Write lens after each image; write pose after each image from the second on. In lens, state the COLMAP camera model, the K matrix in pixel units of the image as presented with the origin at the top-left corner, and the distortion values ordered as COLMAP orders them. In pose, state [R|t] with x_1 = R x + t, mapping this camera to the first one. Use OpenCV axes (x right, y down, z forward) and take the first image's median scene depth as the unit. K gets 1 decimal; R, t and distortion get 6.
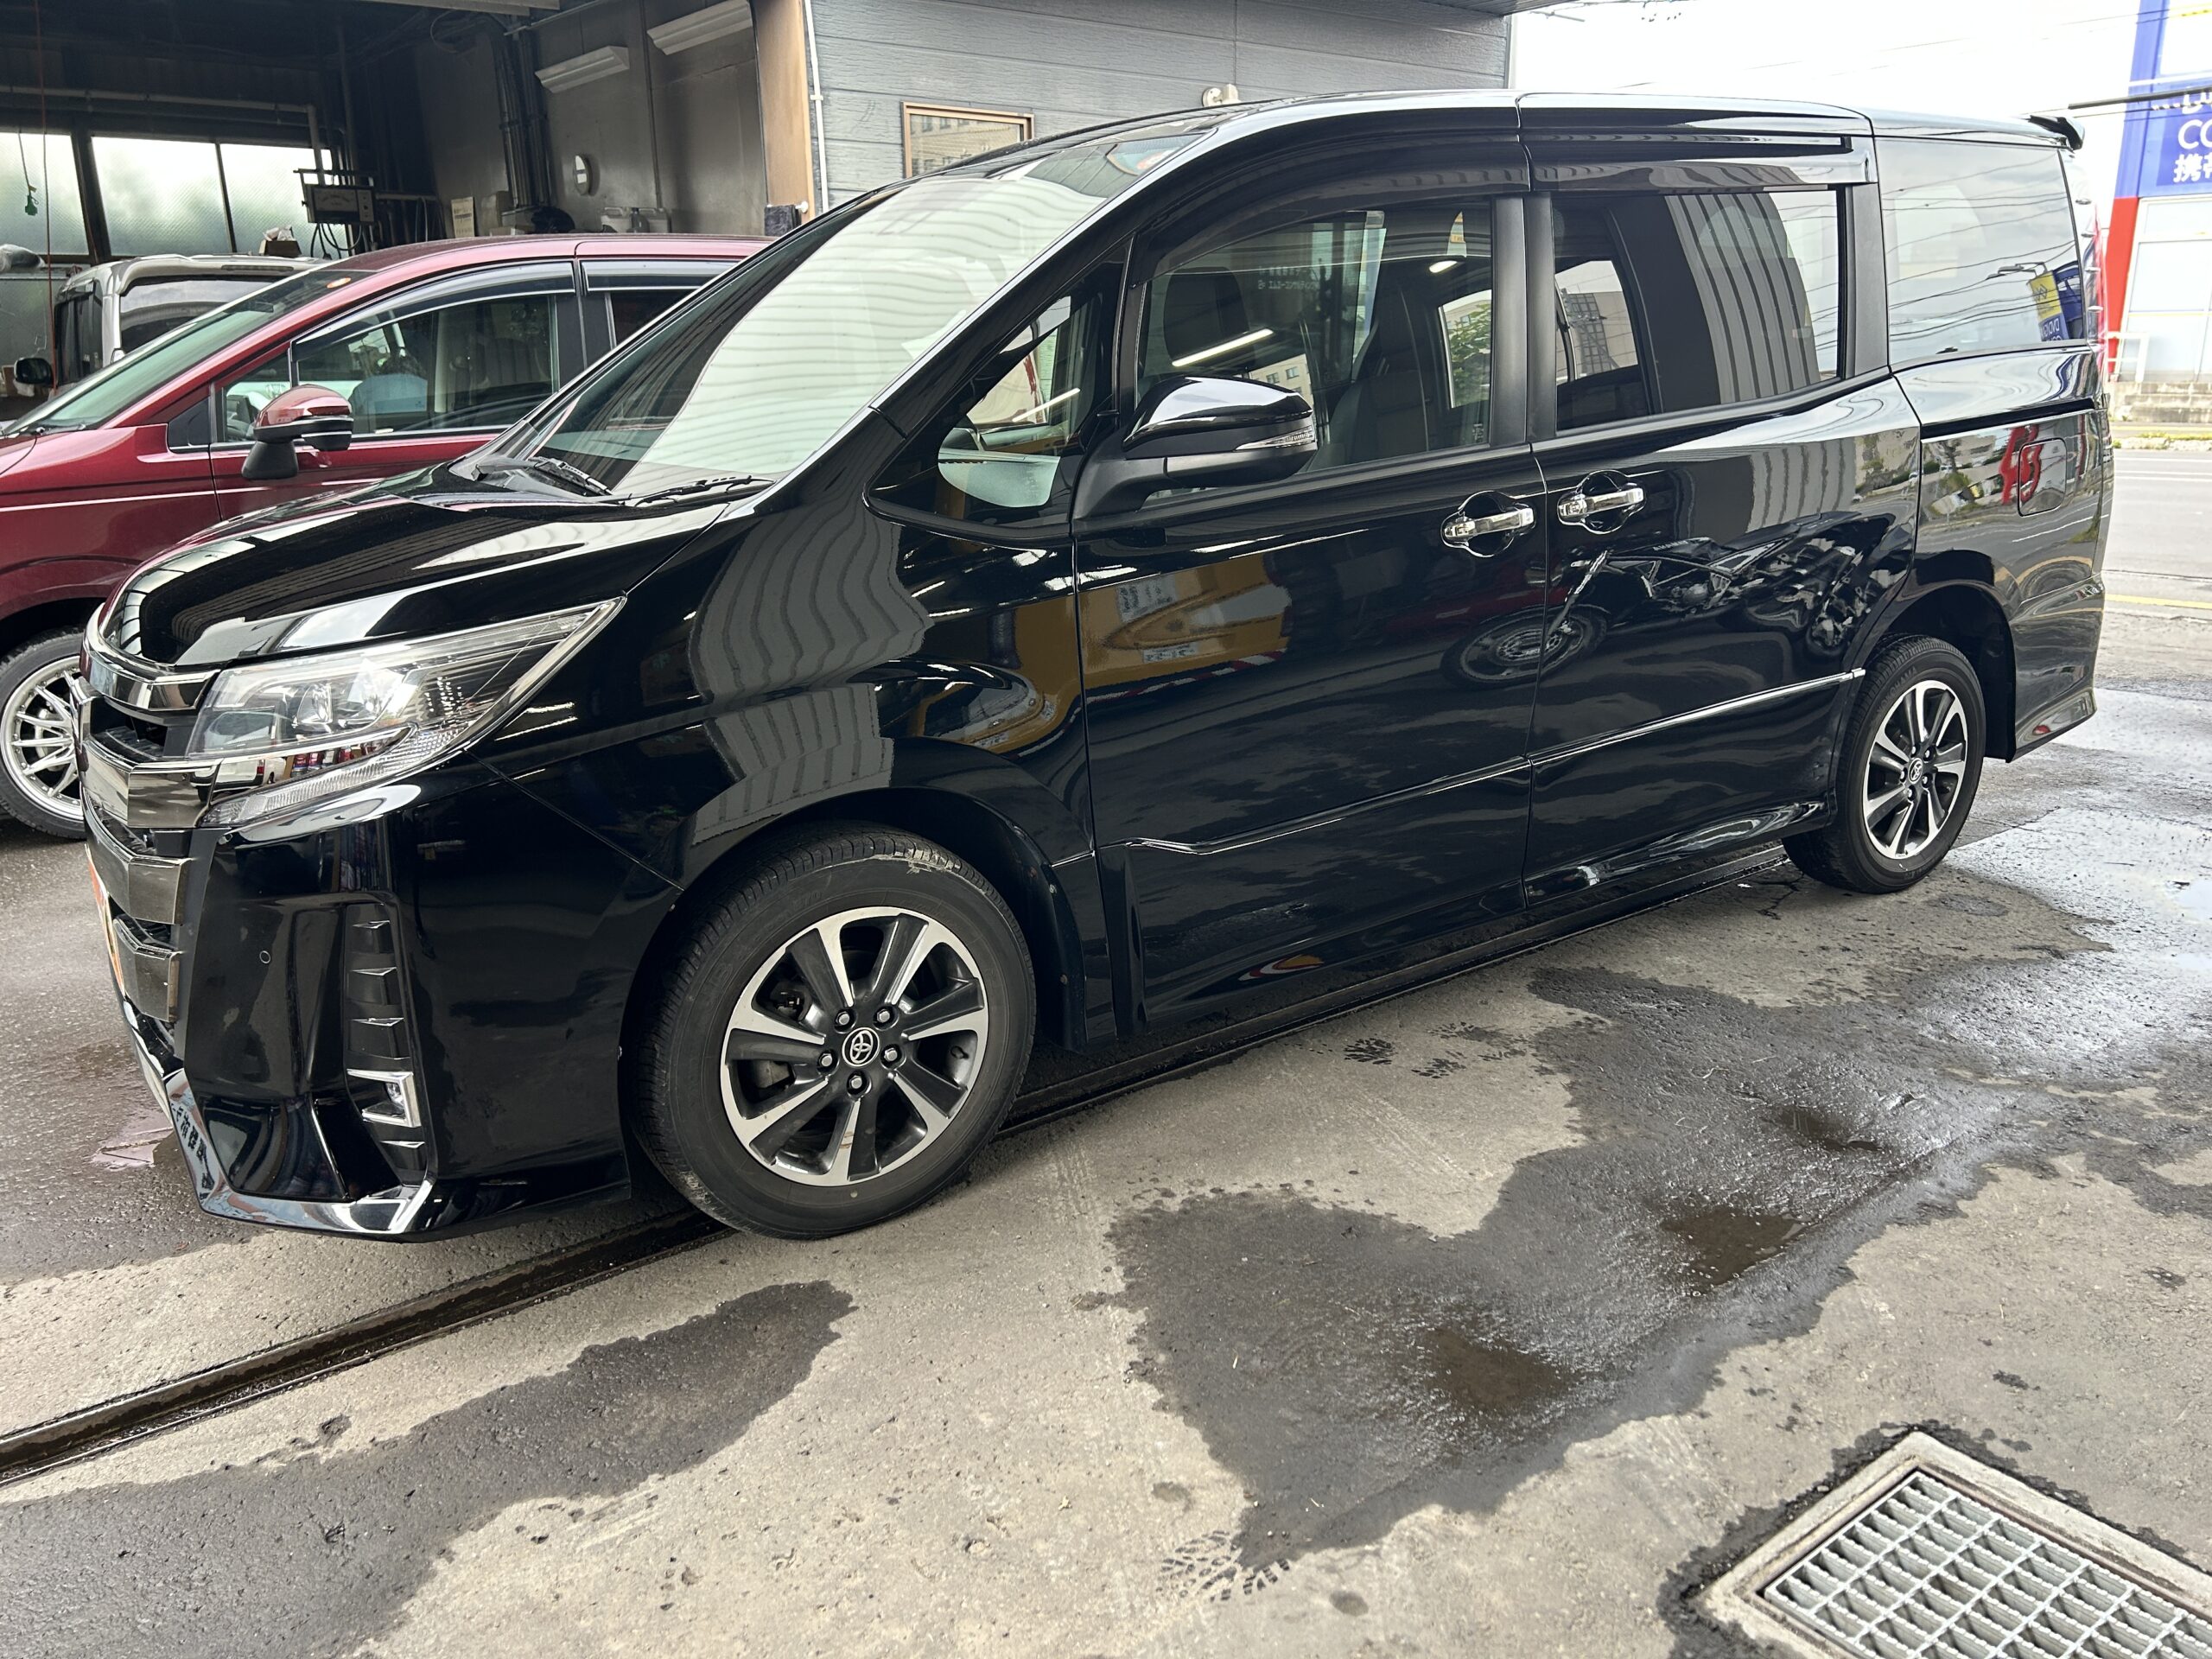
lens RADIAL K [[1672.5, 0, 1091.8], [0, 1672.5, 820.6], [0, 0, 1]] dist [0.057547, -0.056713]
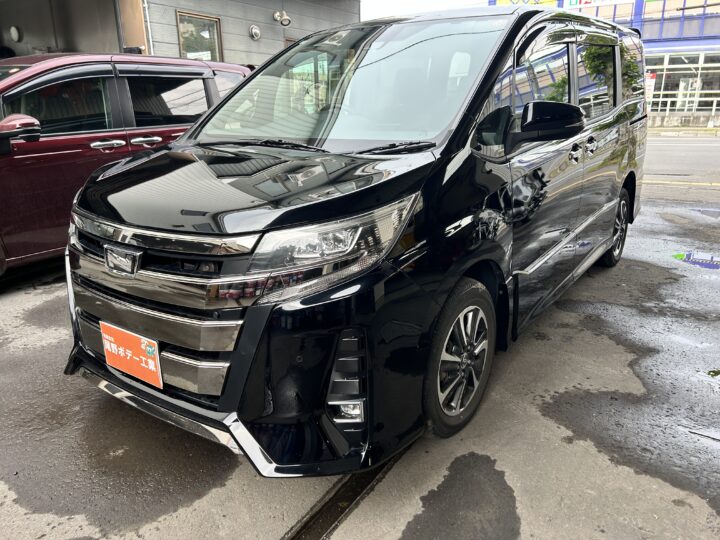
lens RADIAL K [[546.9, 0, 297.1], [0, 546.9, 270.1], [0, 0, 1]] dist [0.006413, -0.004562]
pose [[0.940692, -0.095699, 0.325485, -0.633839], [0.091017, 0.995409, 0.029619, -0.052611], [-0.326825, 0.001763, 0.945083, 0.278869]]
